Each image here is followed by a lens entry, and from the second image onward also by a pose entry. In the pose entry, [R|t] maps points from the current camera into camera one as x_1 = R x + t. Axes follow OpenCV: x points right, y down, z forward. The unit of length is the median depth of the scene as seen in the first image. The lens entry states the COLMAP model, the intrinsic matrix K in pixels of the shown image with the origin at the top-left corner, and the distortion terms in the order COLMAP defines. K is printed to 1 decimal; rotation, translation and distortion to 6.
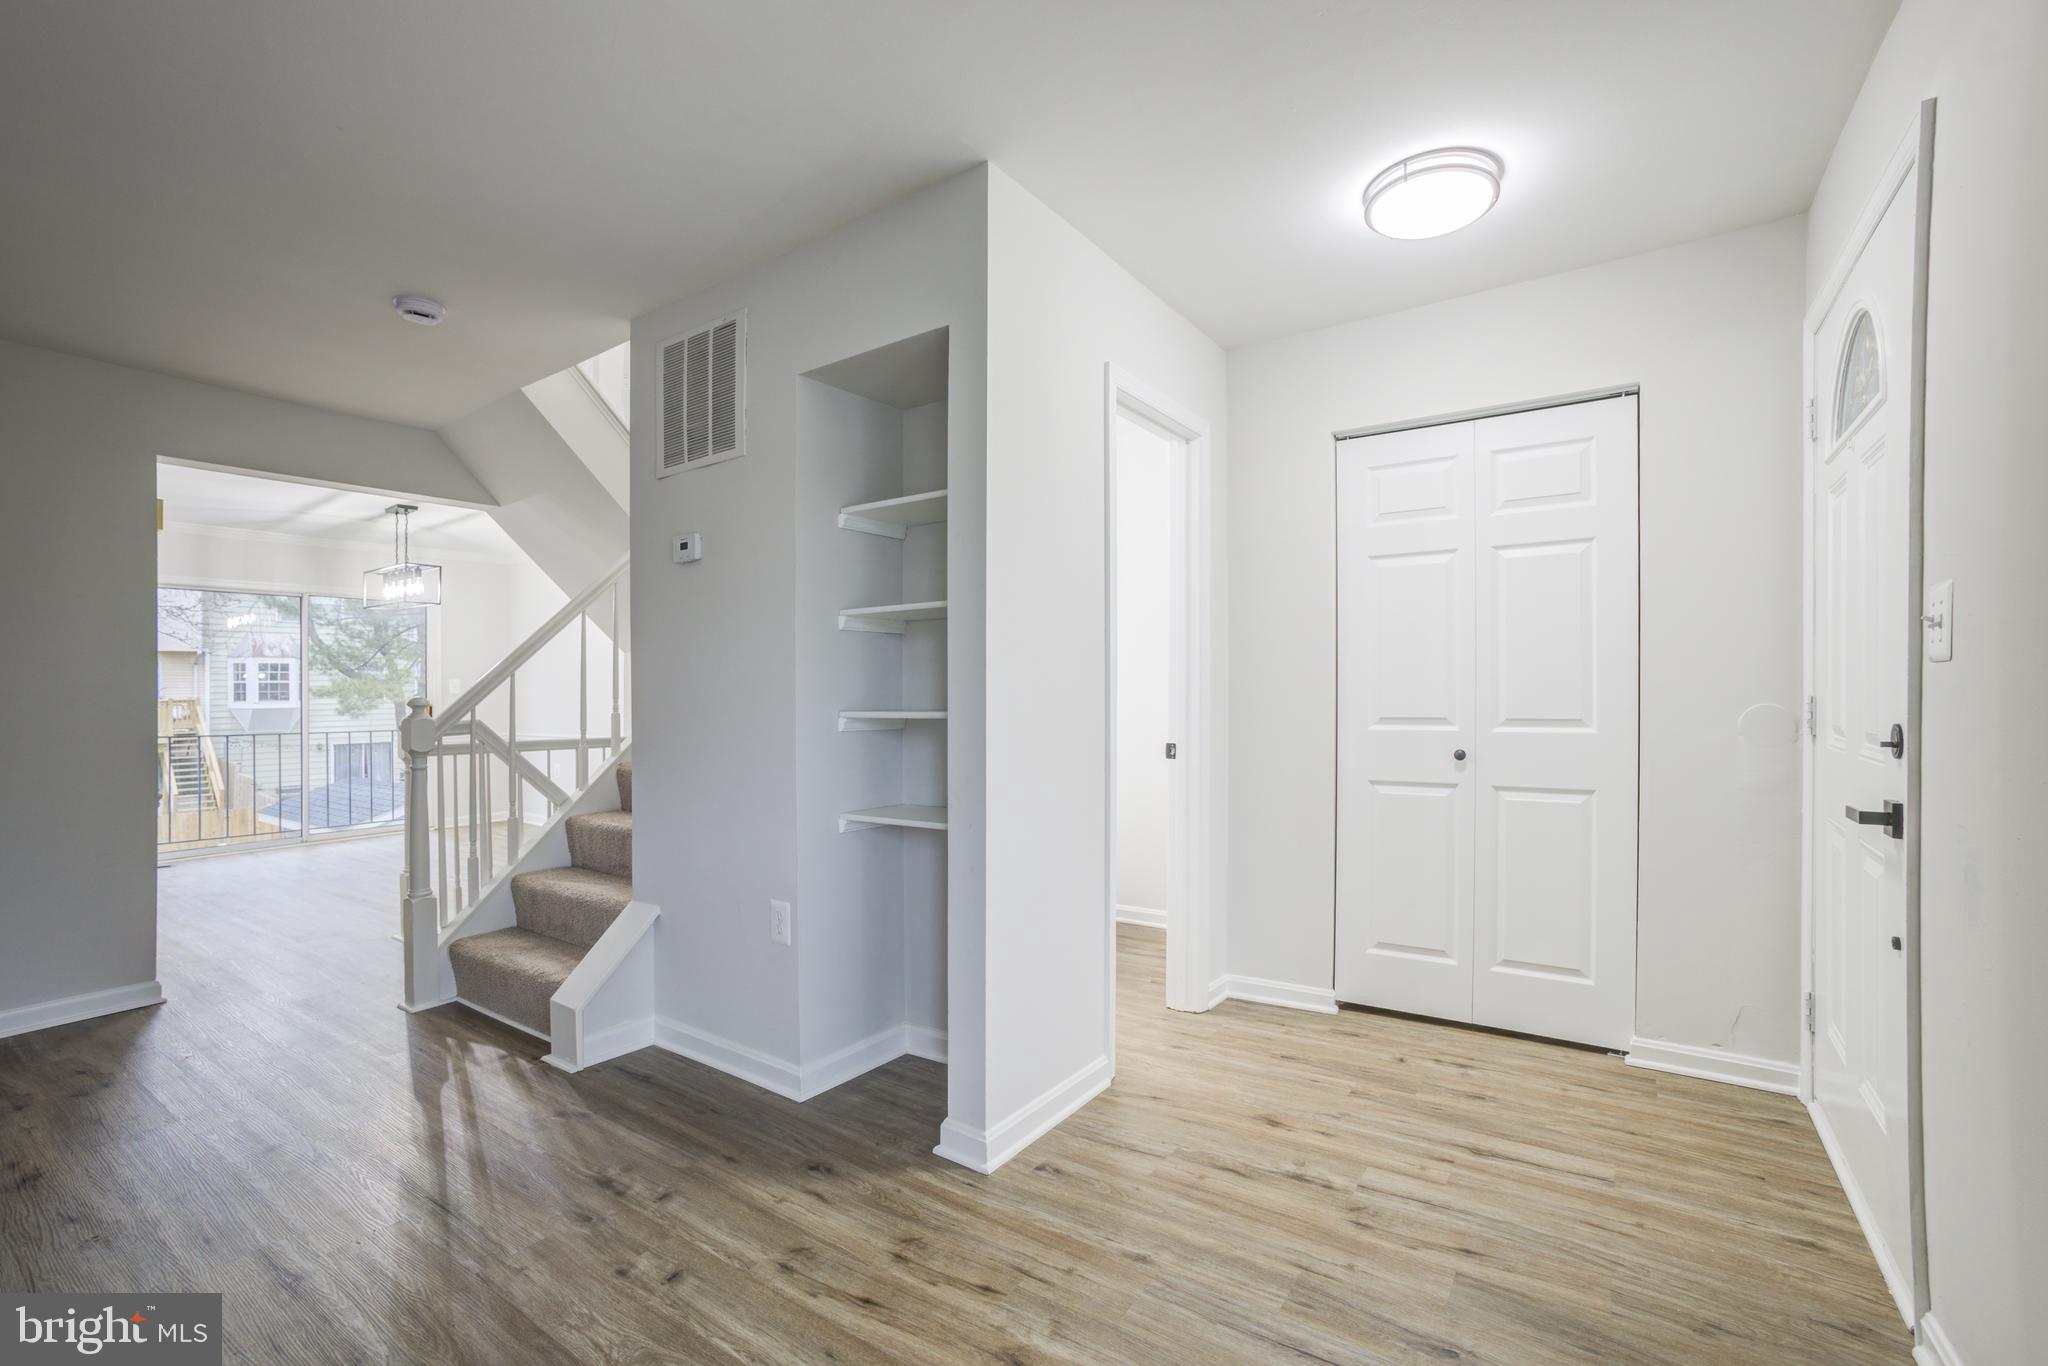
lens RADIAL K [[889.9, 0, 1034.3], [0, 889.9, 694.3], [0, 0, 1]] dist [-0.039077, 0.022409]
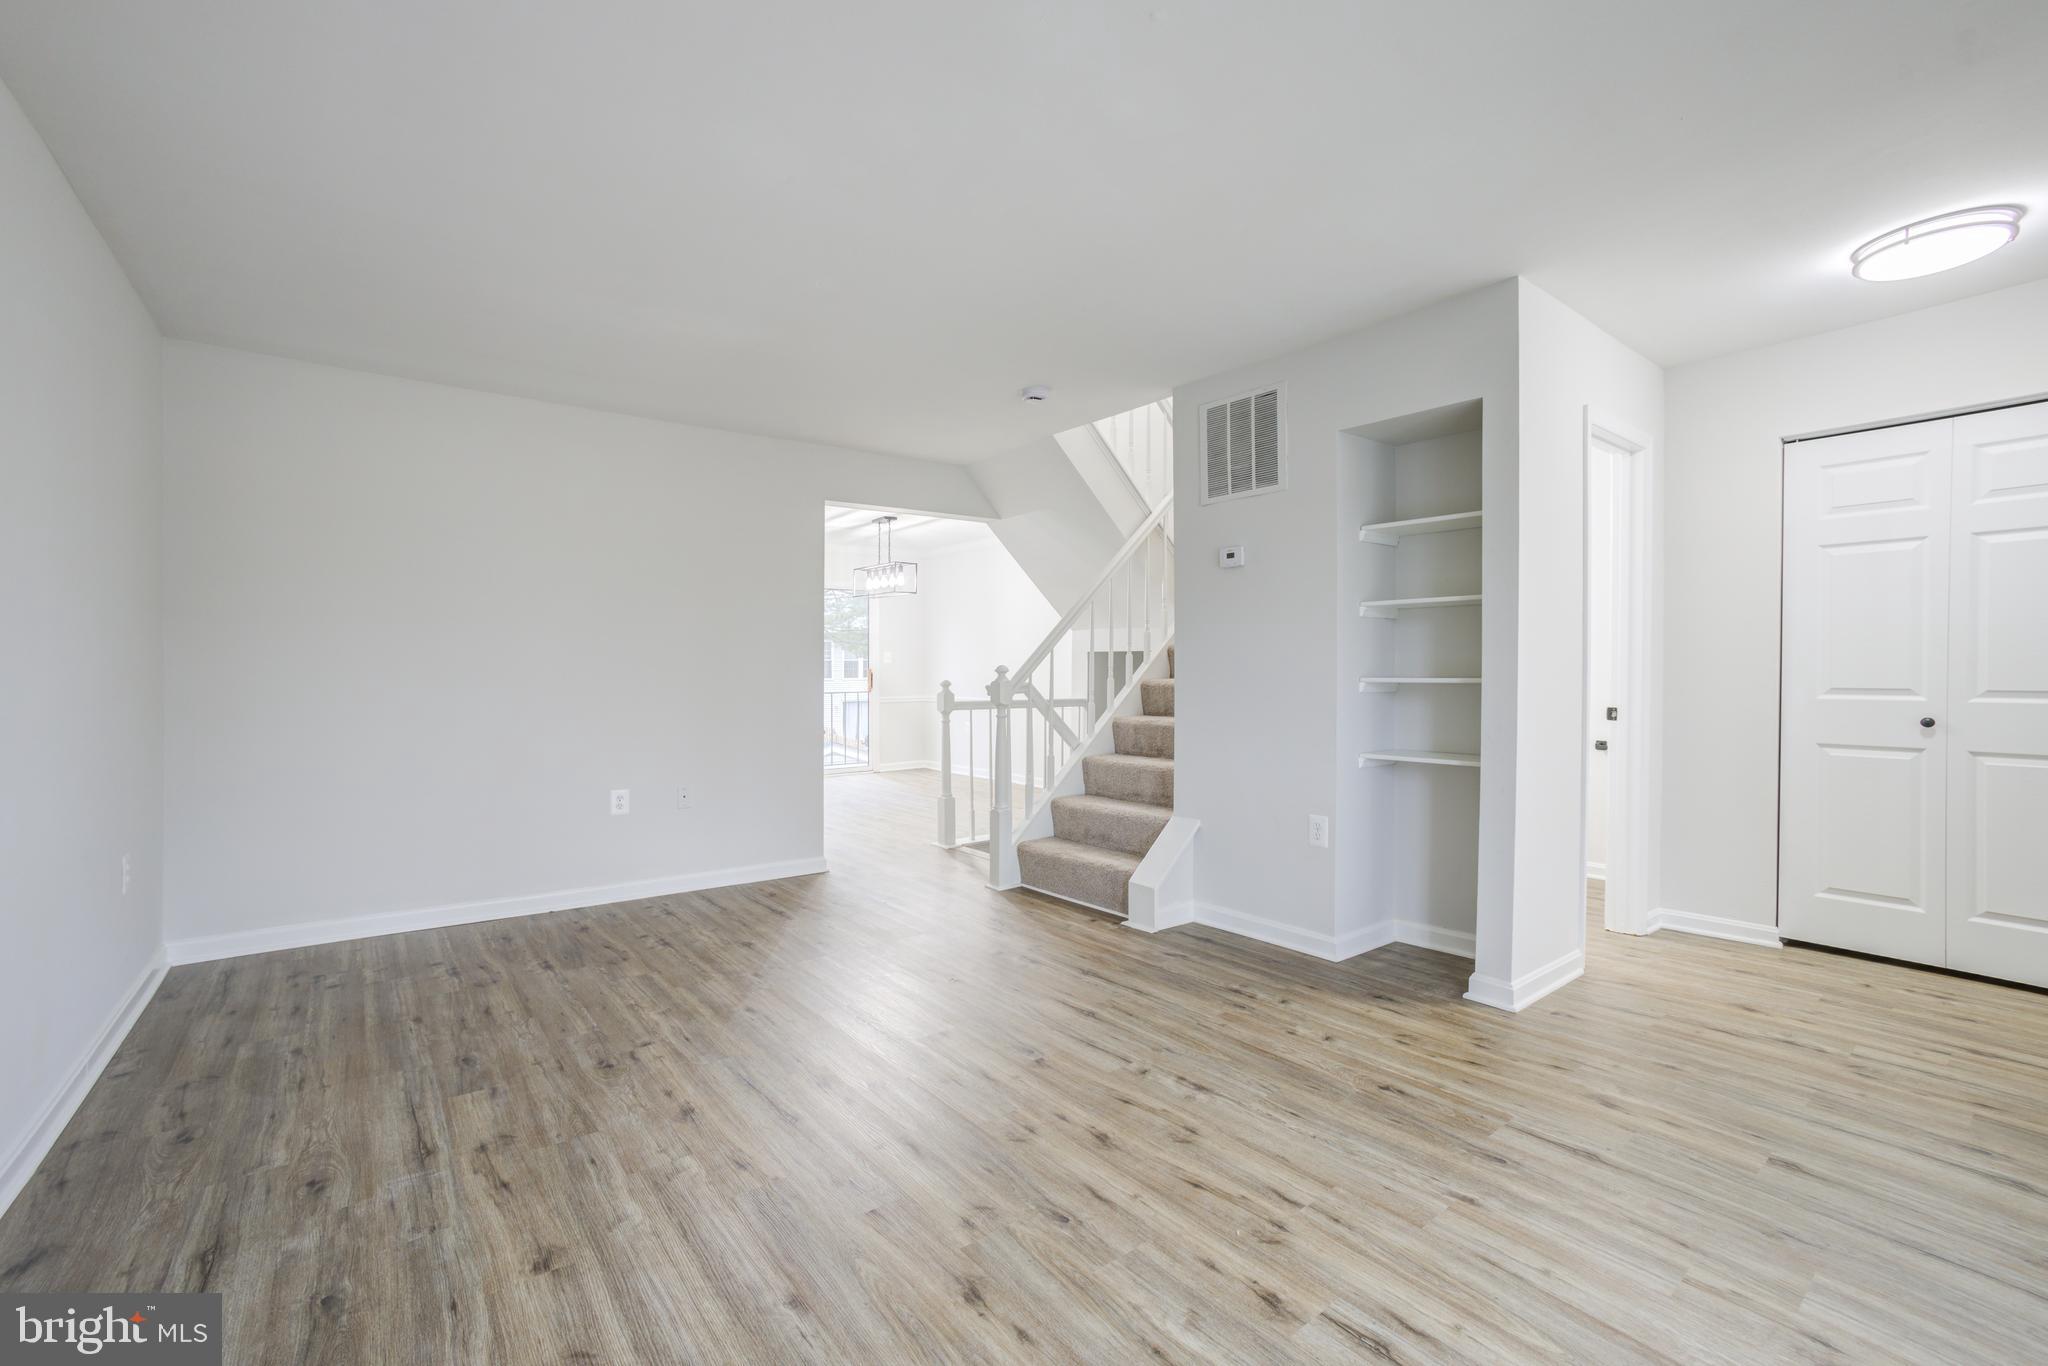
lens RADIAL K [[889.9, 0, 1024.9], [0, 889.9, 677.1], [0, 0, 1]] dist [-0.039077, 0.022409]
pose [[0.955046, 0.007463, -0.296364, -0.296075], [-0.003182, 0.999884, 0.014925, -0.000389], [0.296441, -0.013311, 0.954958, -0.413748]]
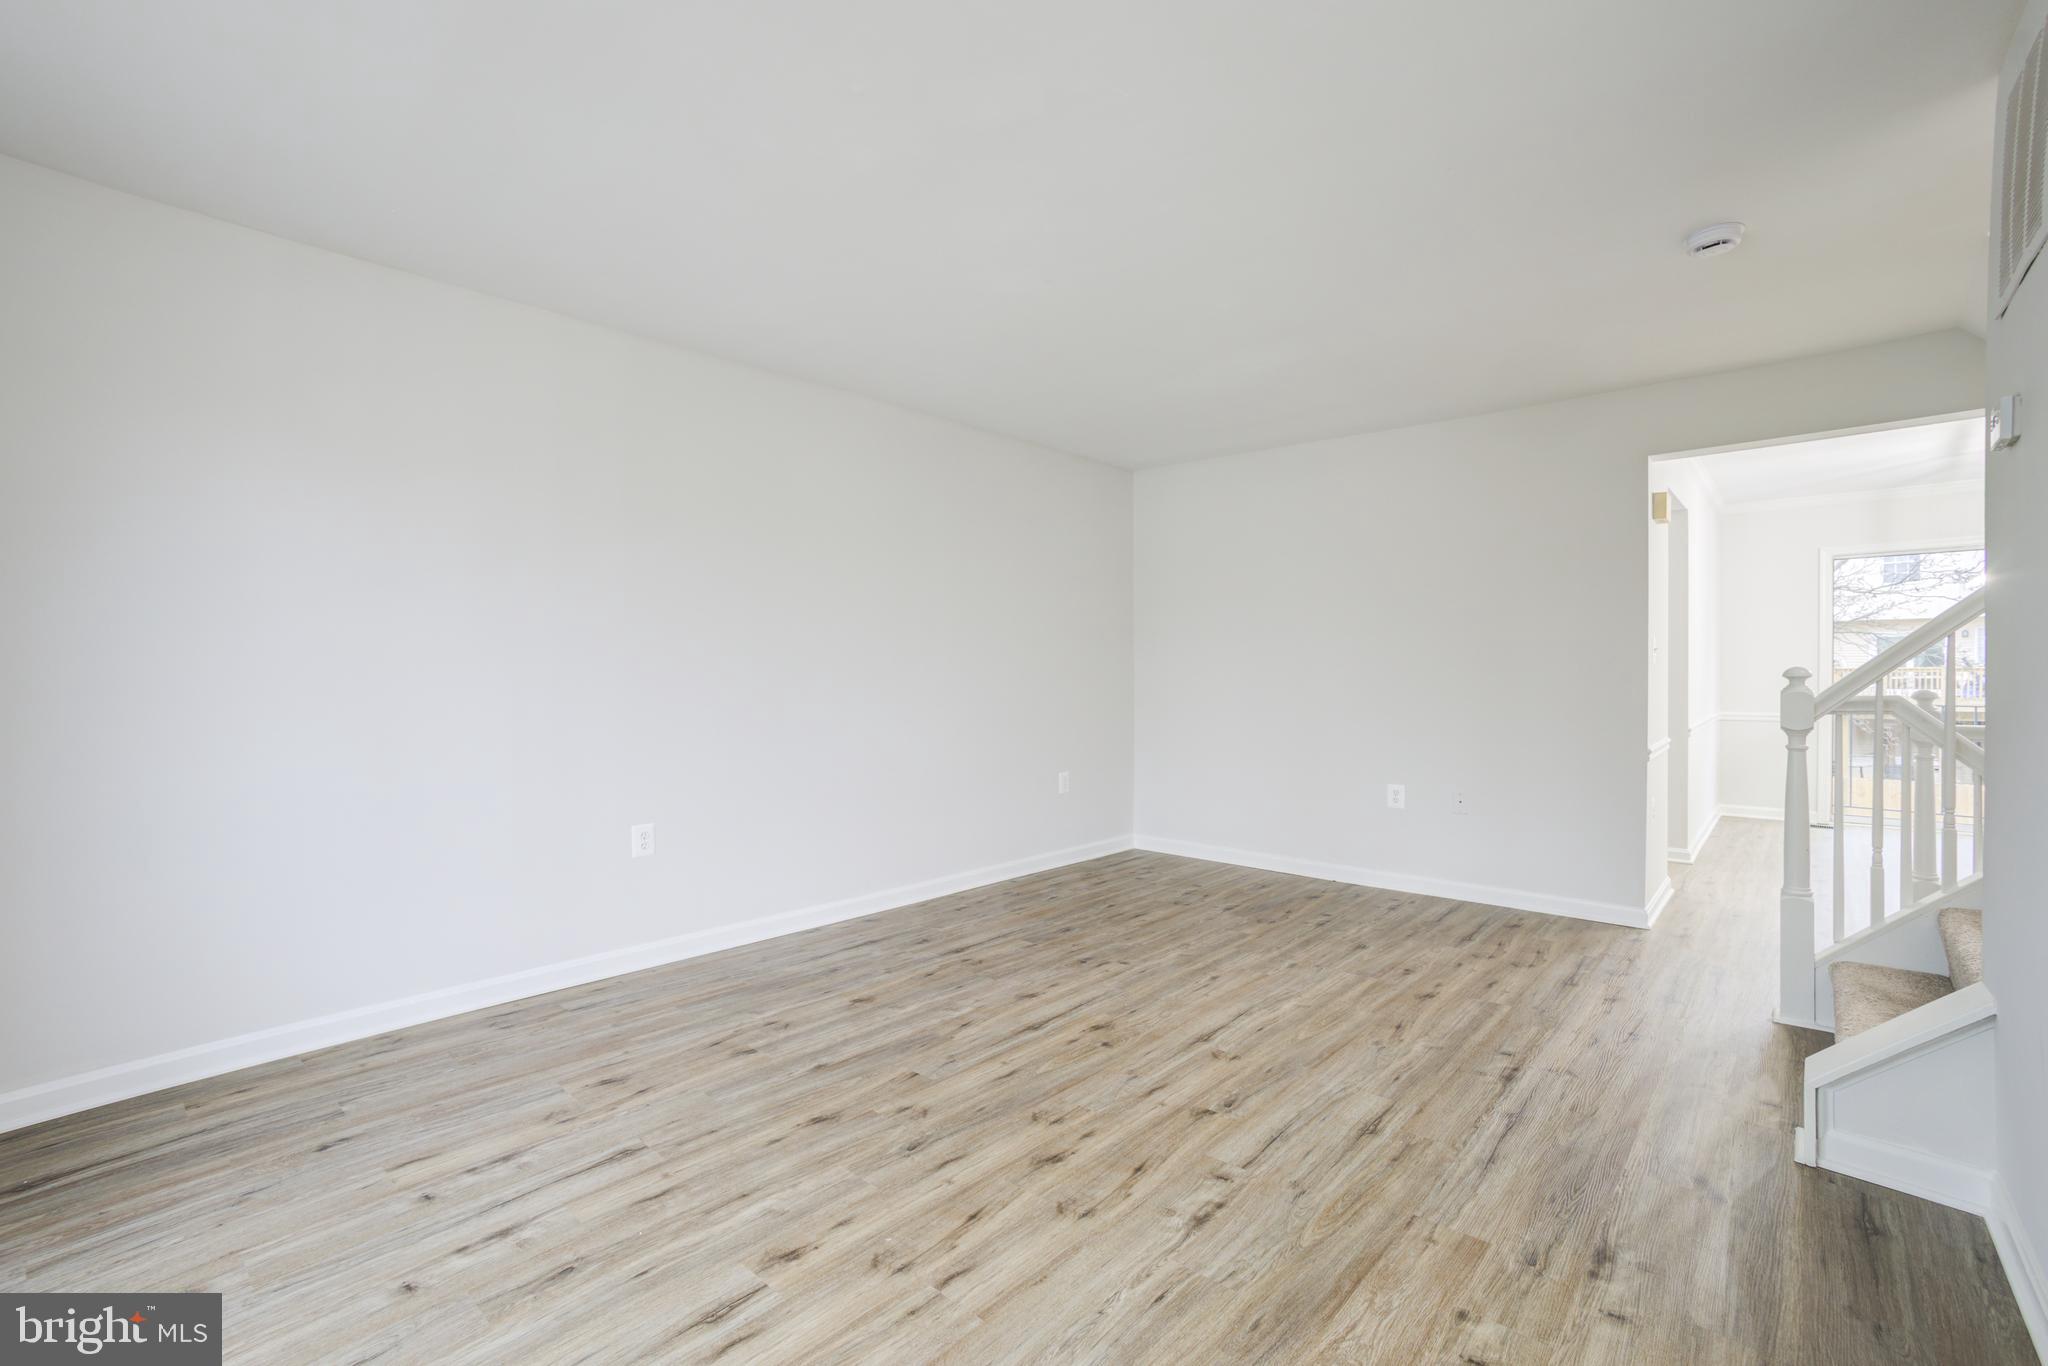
lens RADIAL K [[889.9, 0, 1053.6], [0, 889.9, 685.8], [0, 0, 1]] dist [-0.039077, 0.022409]
pose [[-0.111487, 0.022652, -0.993508, 0.285711], [0.008435, 0.999726, 0.021847, -0.002210], [0.993730, -0.005944, -0.111647, 0.442107]]
